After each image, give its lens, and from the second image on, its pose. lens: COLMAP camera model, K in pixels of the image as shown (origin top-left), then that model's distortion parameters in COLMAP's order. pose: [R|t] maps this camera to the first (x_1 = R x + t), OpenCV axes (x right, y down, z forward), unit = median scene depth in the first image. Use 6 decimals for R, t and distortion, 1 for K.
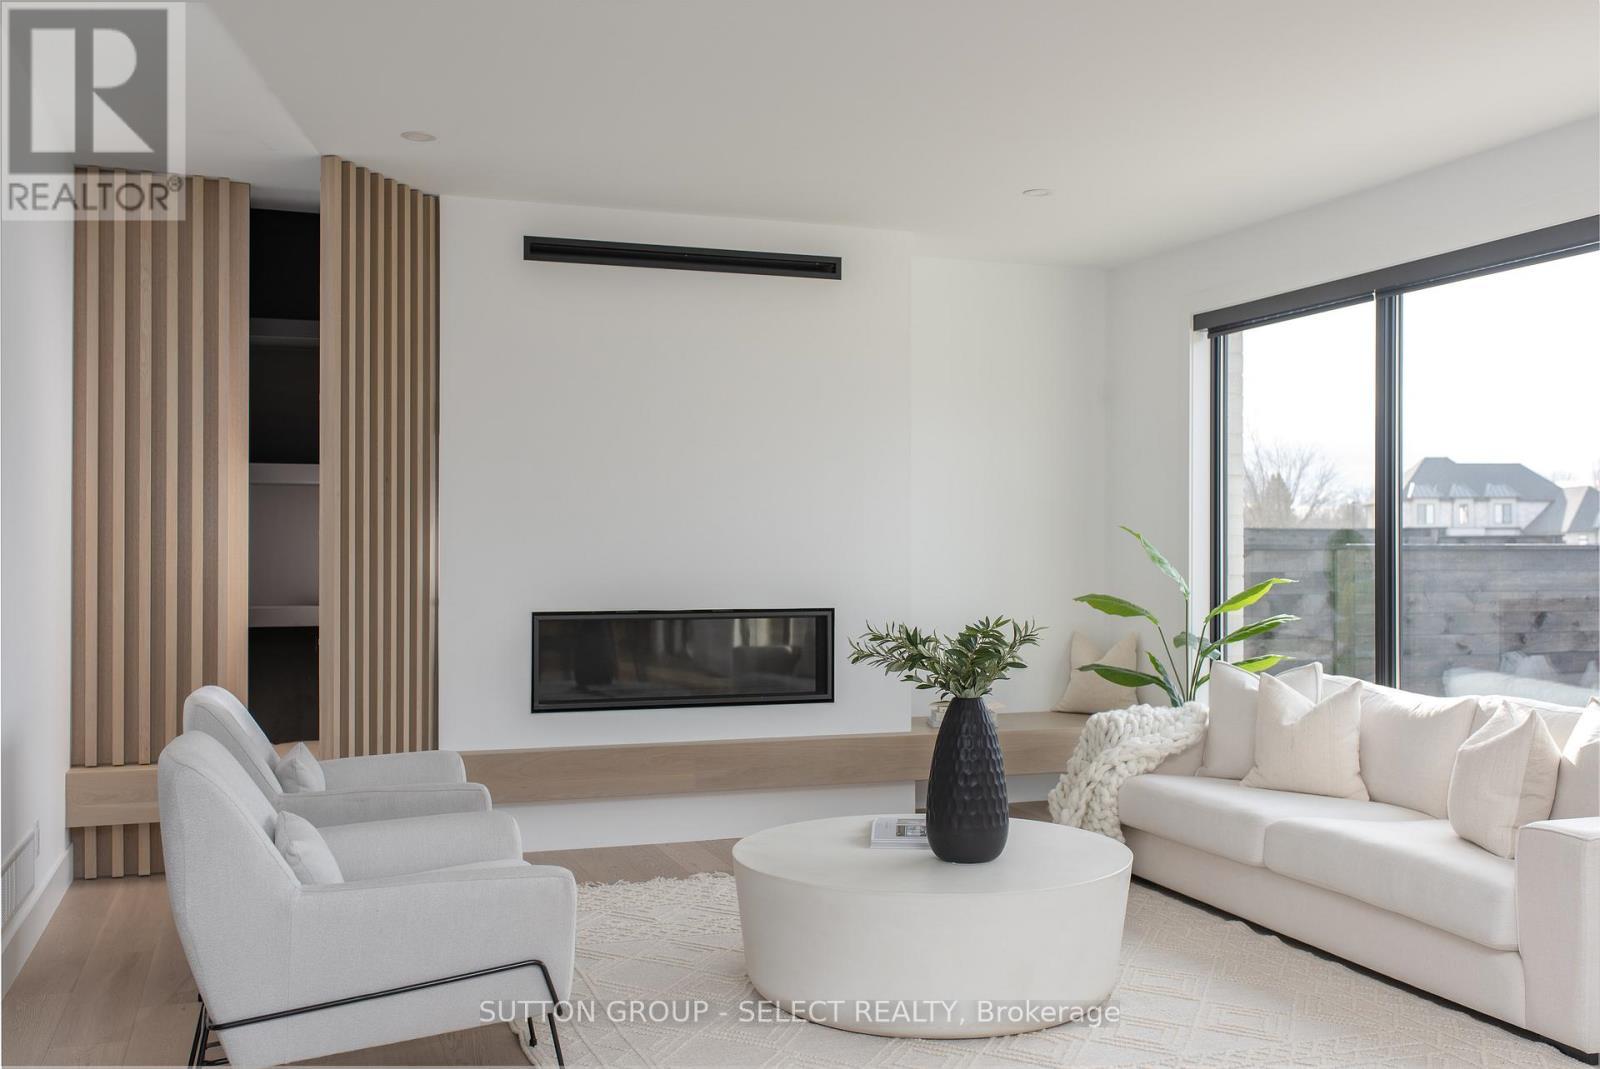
lens RADIAL K [[1502.7, 0, 800.0], [0, 1502.7, 534.5], [0, 0, 1]] dist [-0.001901, -0.001467]
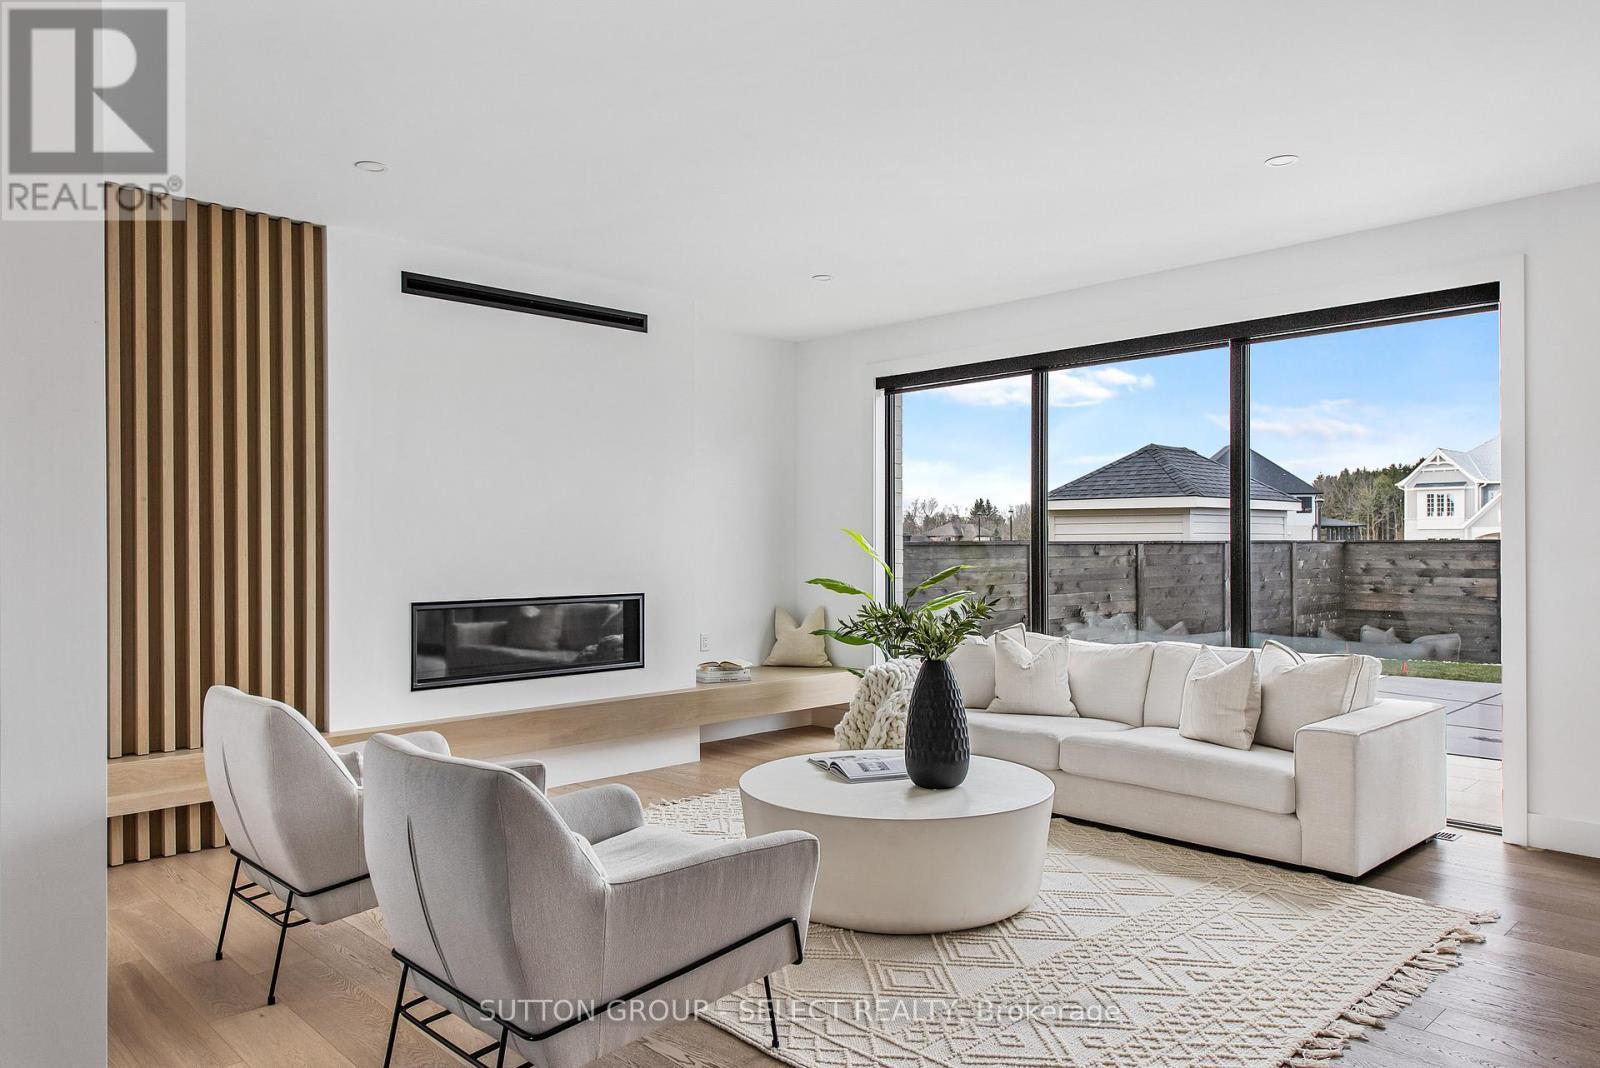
lens RADIAL K [[1062.7, 0, 786.9], [0, 1062.7, 536.9], [0, 0, 1]] dist [0.026589, 0.000140]
pose [[0.911030, -0.001647, 0.412337, -0.252283], [0.001463, 0.999999, 0.000760, 0.001447], [-0.412338, -0.000089, 0.911031, 0.147926]]
